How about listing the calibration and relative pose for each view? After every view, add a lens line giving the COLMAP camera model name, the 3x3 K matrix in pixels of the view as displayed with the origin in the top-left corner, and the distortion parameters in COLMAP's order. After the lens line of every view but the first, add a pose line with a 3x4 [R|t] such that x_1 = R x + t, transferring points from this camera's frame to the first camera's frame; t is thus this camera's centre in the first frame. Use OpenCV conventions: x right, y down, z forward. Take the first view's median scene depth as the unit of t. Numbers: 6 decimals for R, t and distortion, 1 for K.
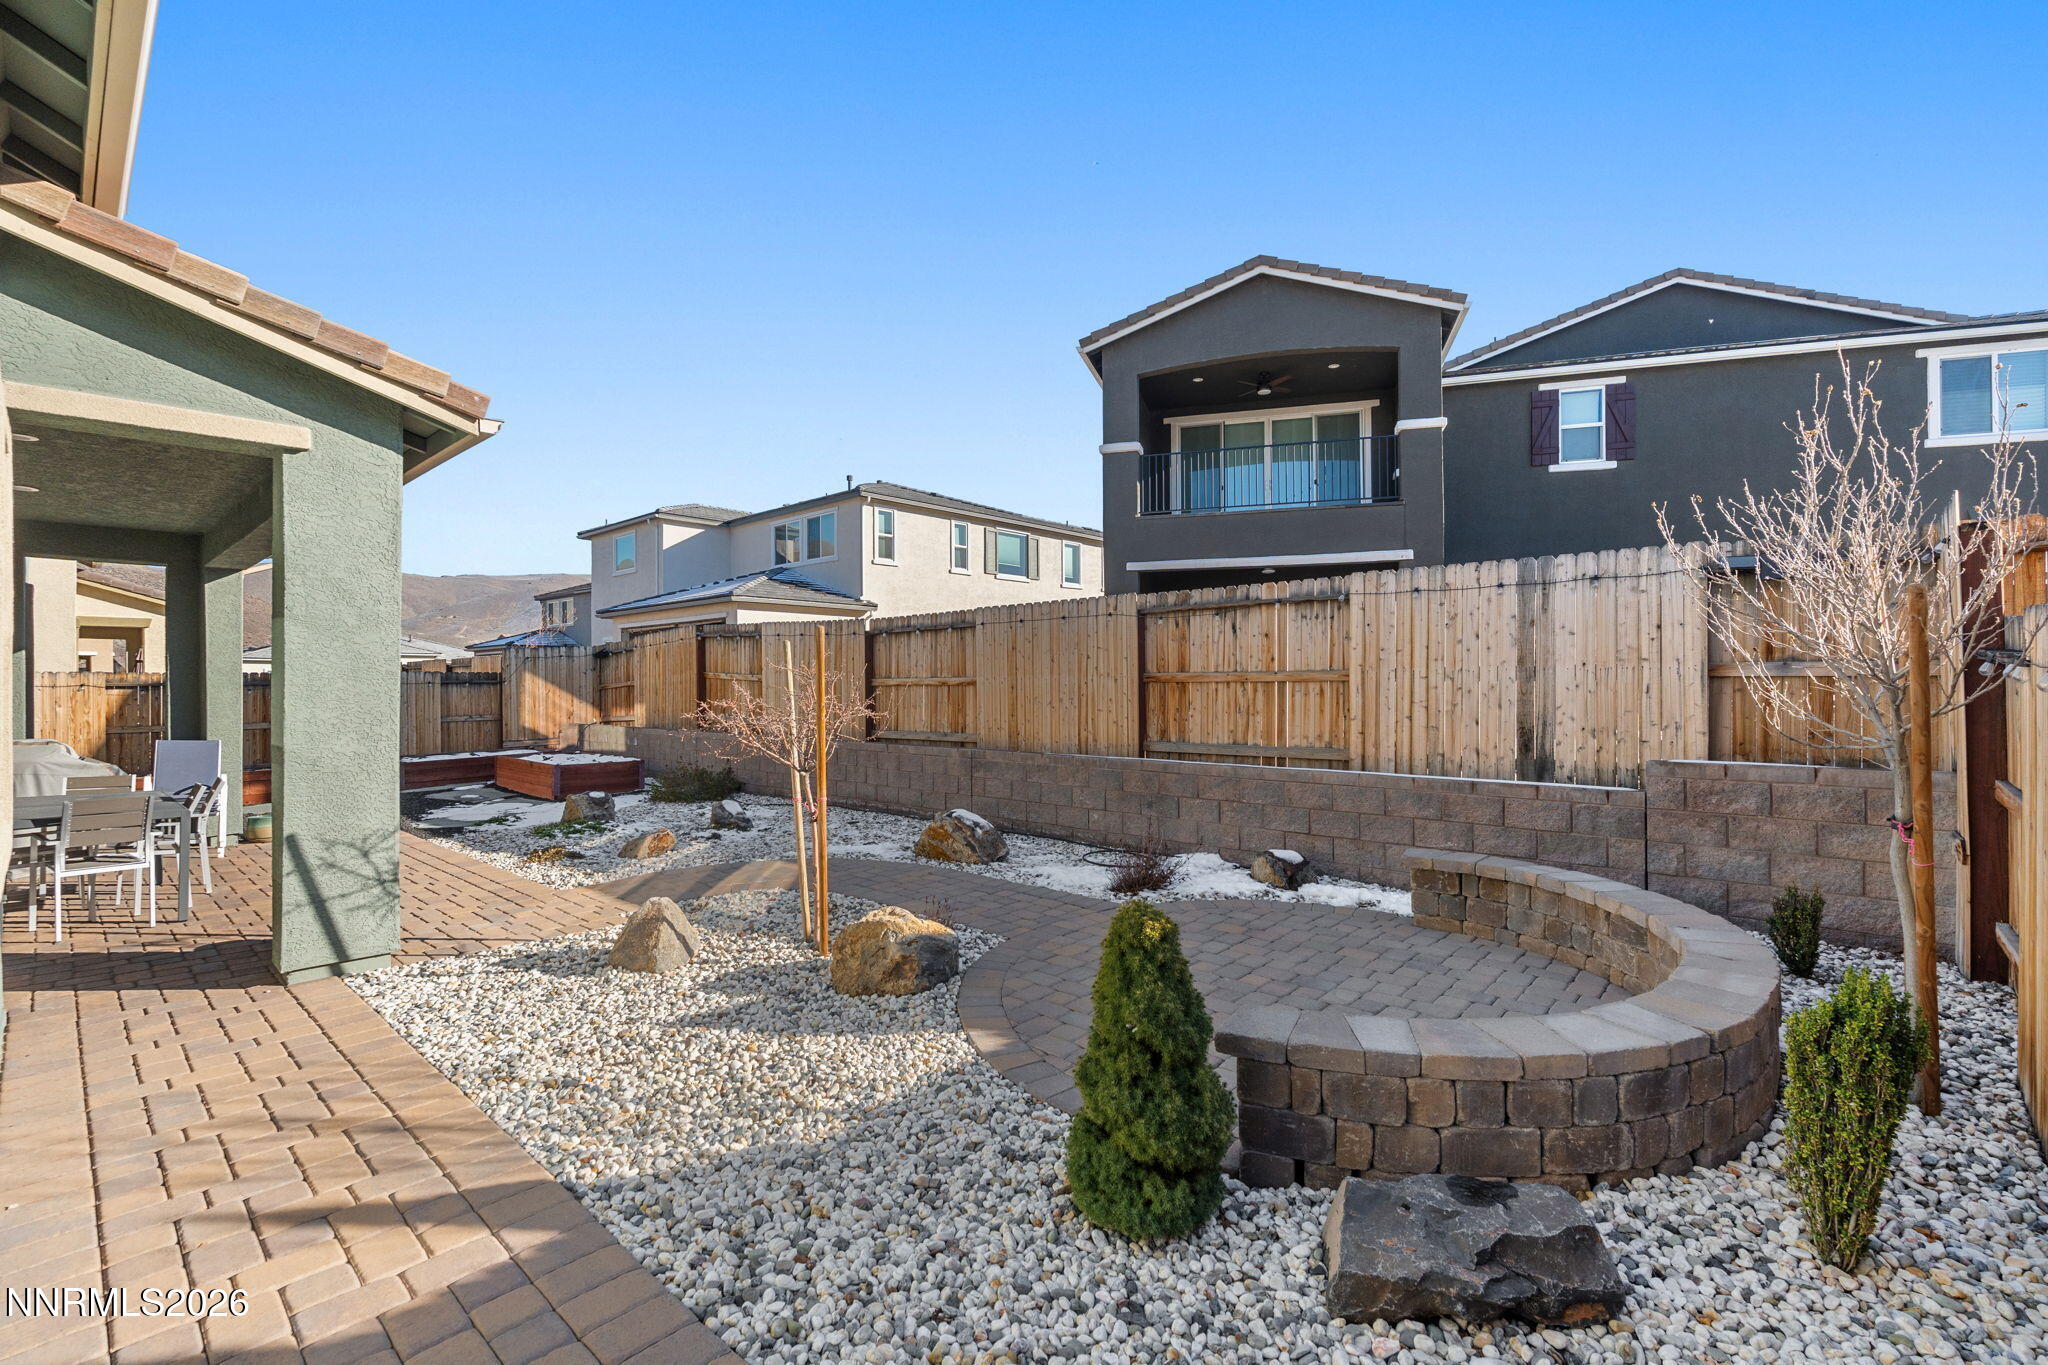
lens RADIAL K [[898.6, 0, 1015.9], [0, 898.6, 683.9], [0, 0, 1]] dist [-0.010881, 0.000166]
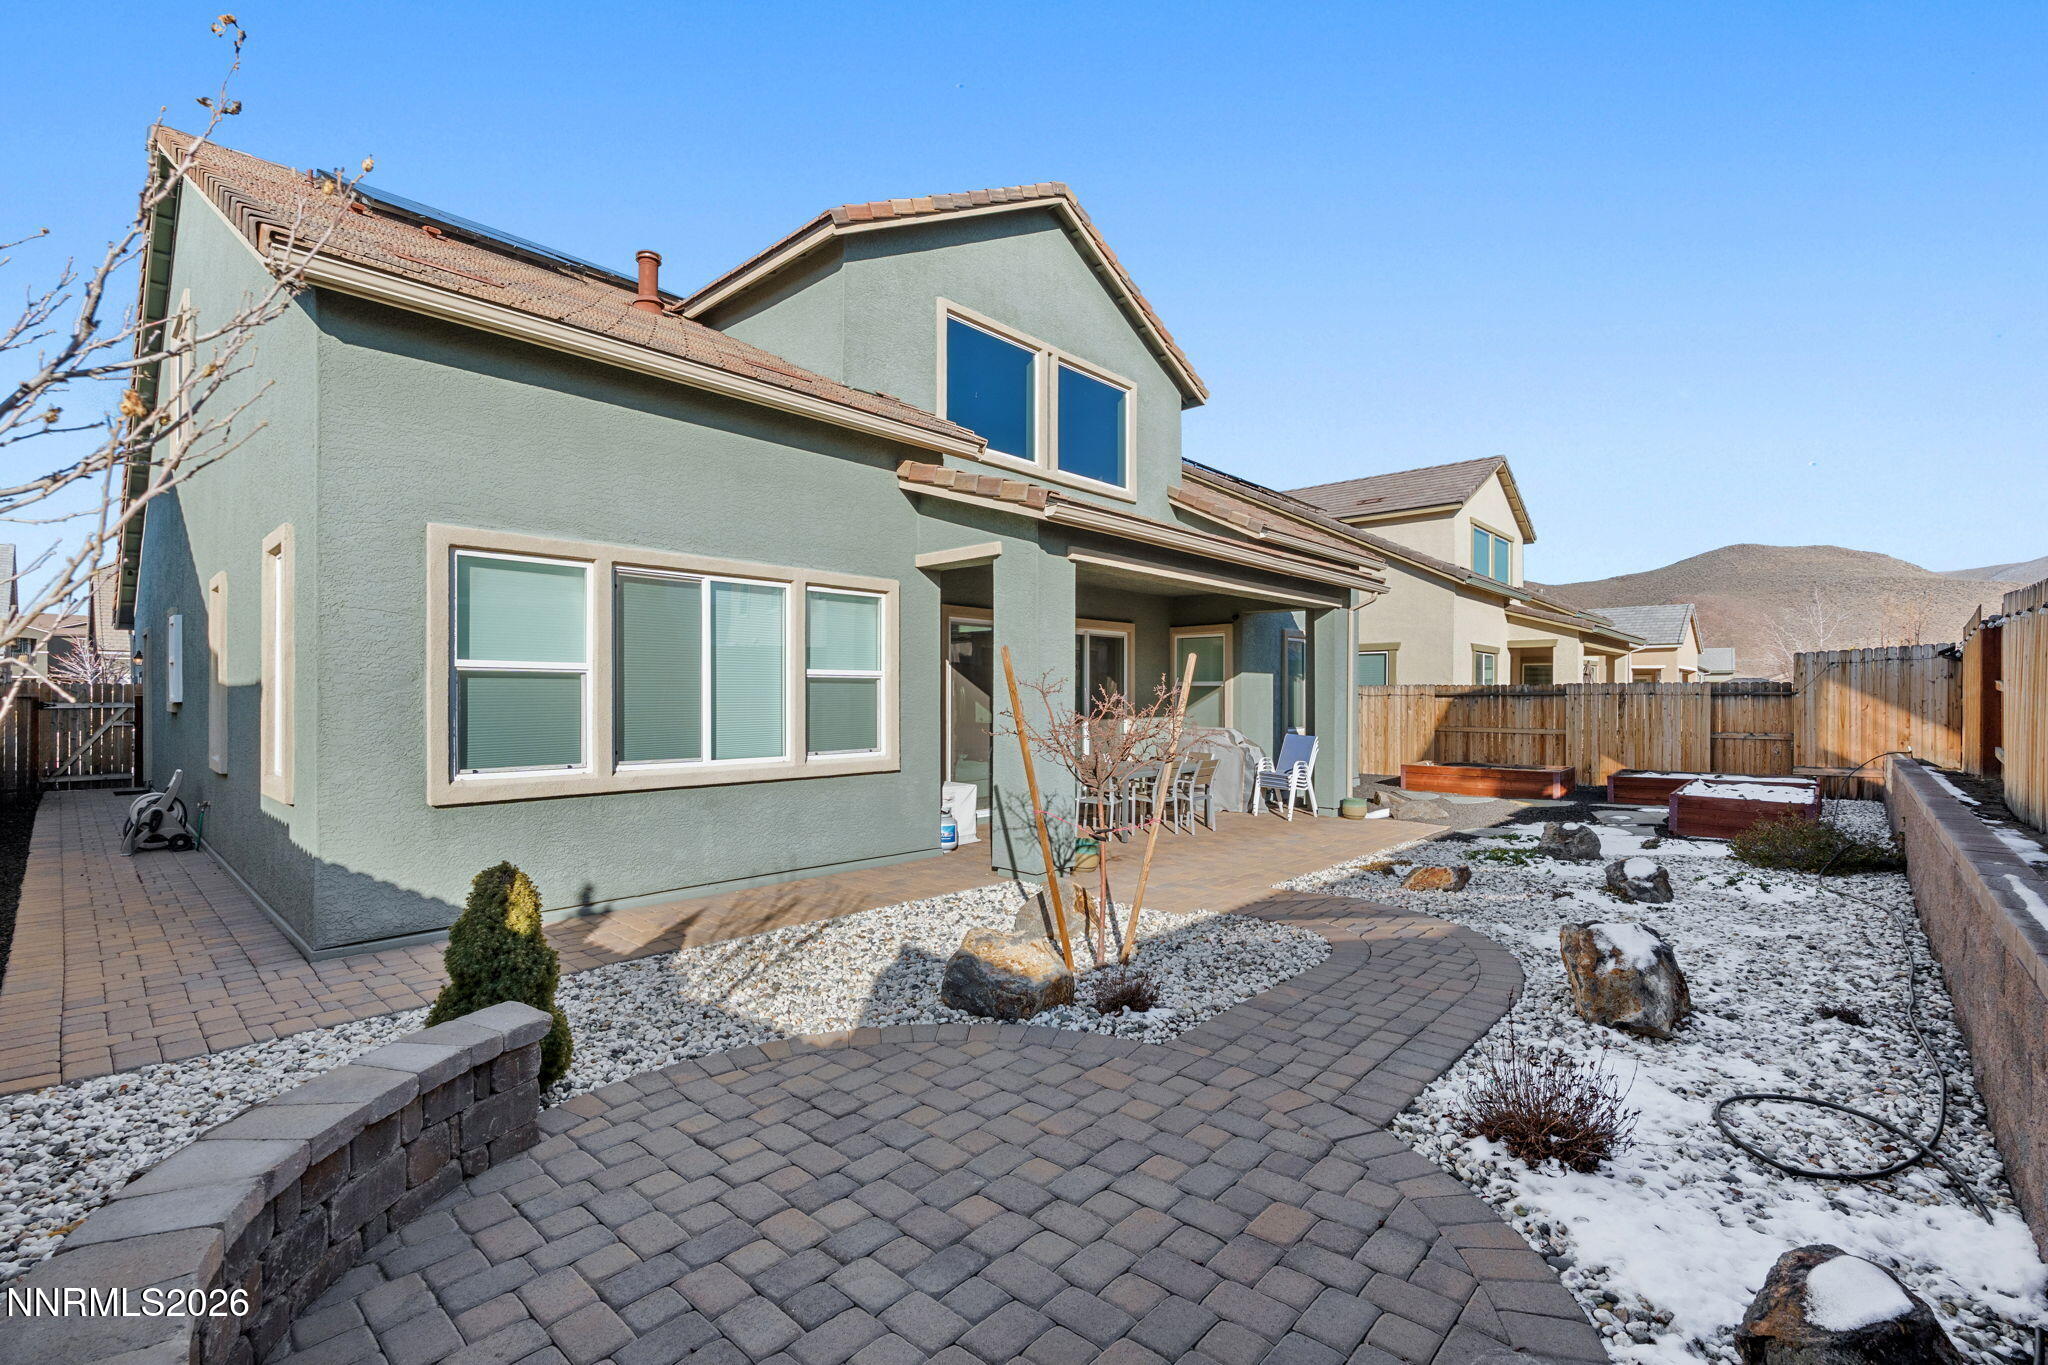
lens RADIAL K [[898.6, 0, 1015.4], [0, 898.6, 688.2], [0, 0, 1]] dist [-0.010881, 0.000166]
pose [[-0.009499, 0.001500, -0.999954, 0.726440], [-0.005502, 0.999984, 0.001552, -0.013833], [0.999940, 0.005516, -0.009491, 0.871259]]
